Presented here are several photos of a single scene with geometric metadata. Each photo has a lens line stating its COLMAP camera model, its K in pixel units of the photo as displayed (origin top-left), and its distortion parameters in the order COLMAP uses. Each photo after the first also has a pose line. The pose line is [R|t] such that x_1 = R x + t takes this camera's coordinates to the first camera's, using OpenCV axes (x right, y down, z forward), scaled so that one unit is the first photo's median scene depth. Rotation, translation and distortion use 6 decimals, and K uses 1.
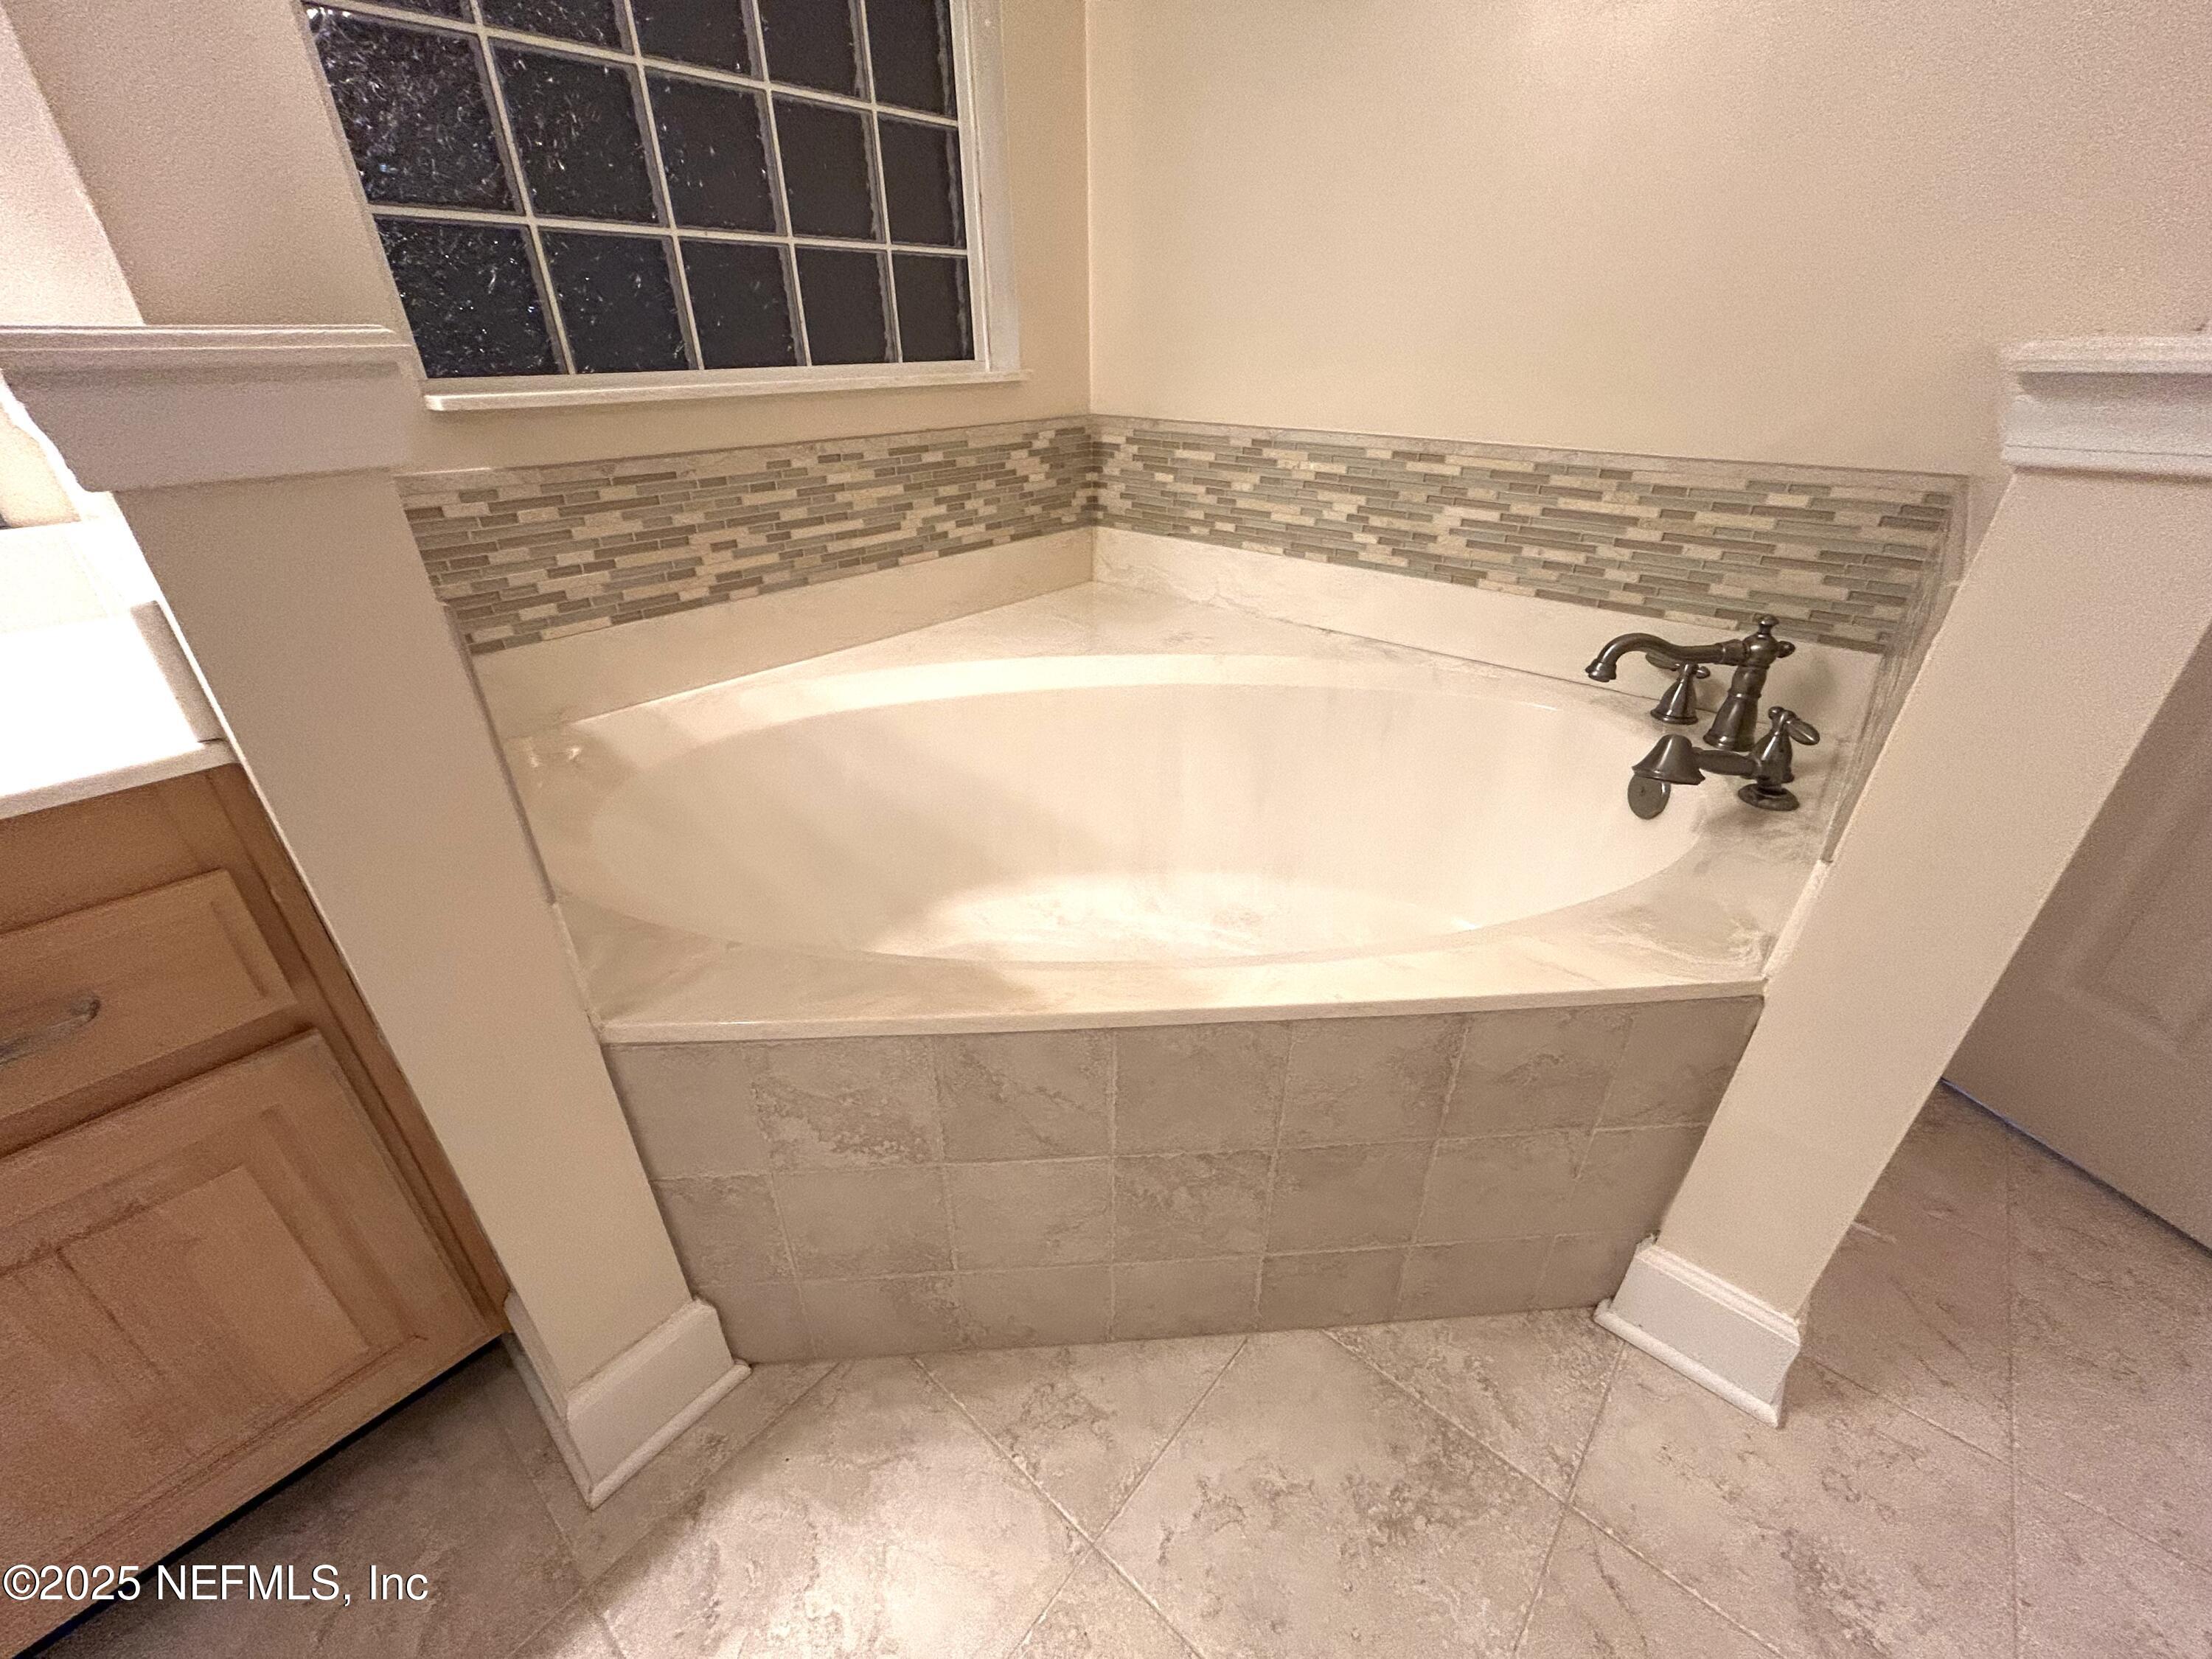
lens RADIAL K [[964.6, 0, 1091.0], [0, 964.6, 893.8], [0, 0, 1]] dist [0.002323, 0.000027]
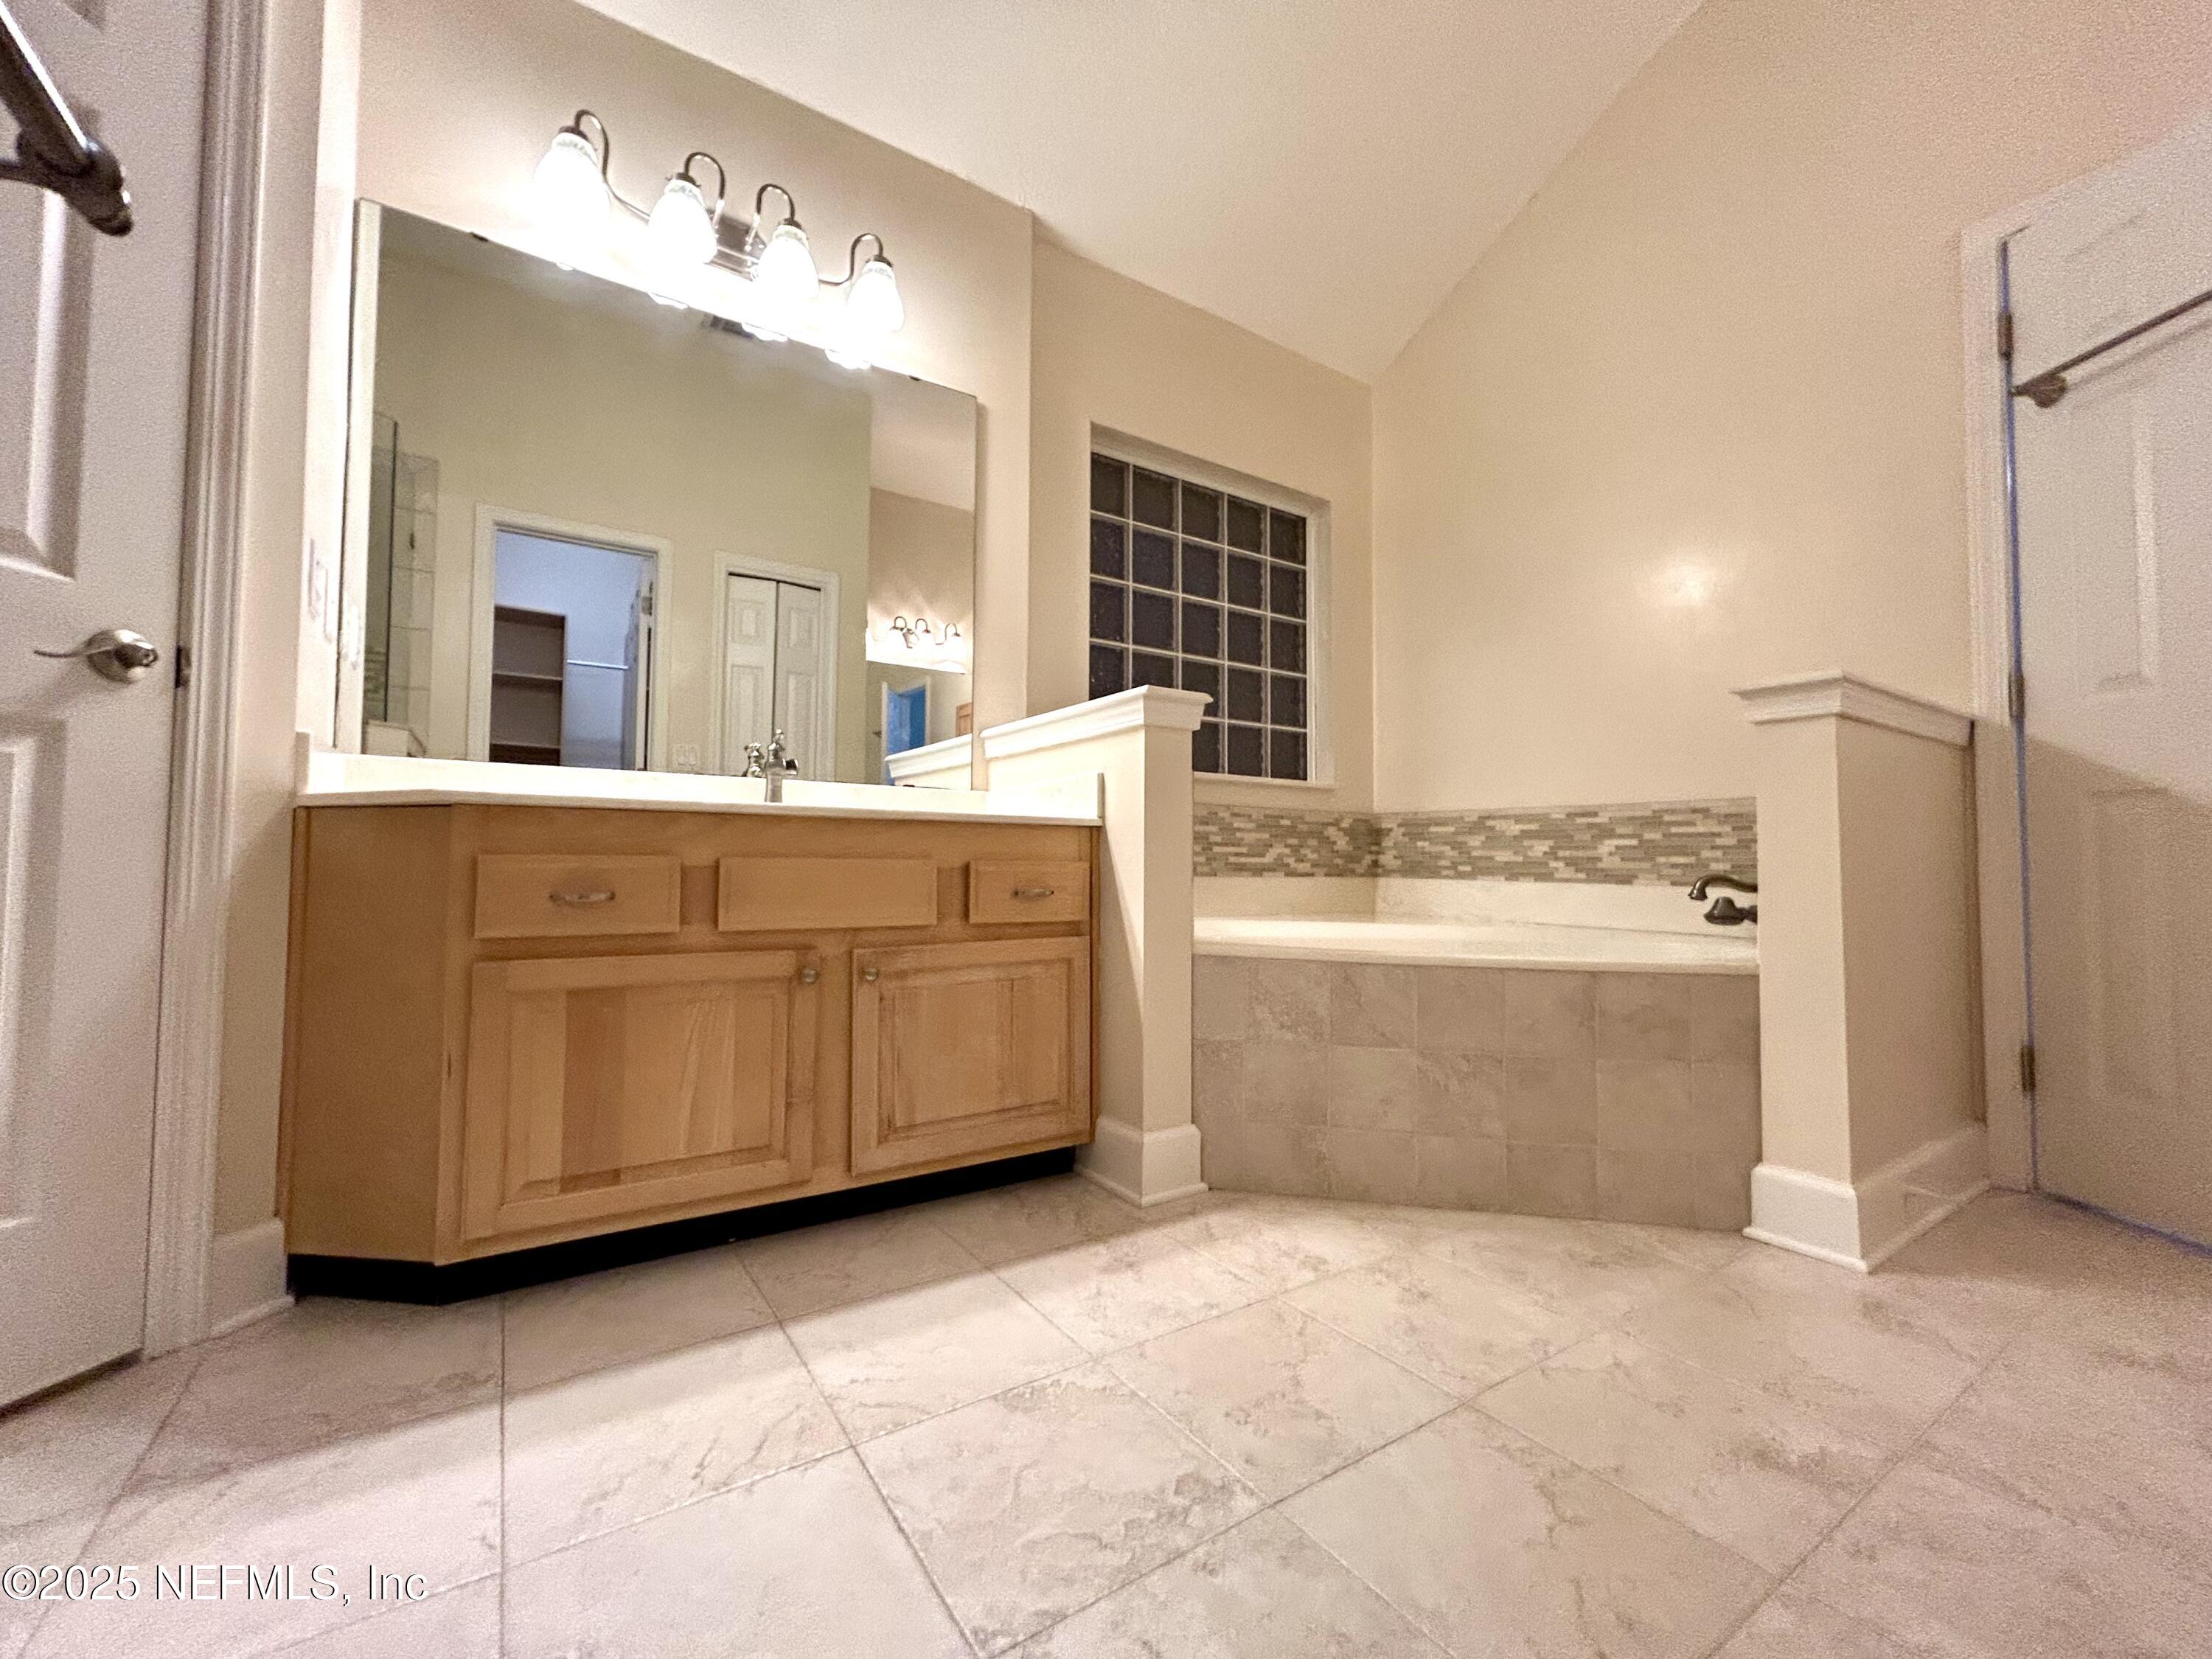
lens RADIAL K [[895.9, 0, 1102.0], [0, 895.9, 830.5], [0, 0, 1]] dist [-0.001251, -0.000308]
pose [[0.965019, 0.005903, -0.262113, -0.060194], [-0.139366, 0.858350, -0.493773, 0.441656], [0.222070, 0.513030, 0.829147, -0.455248]]
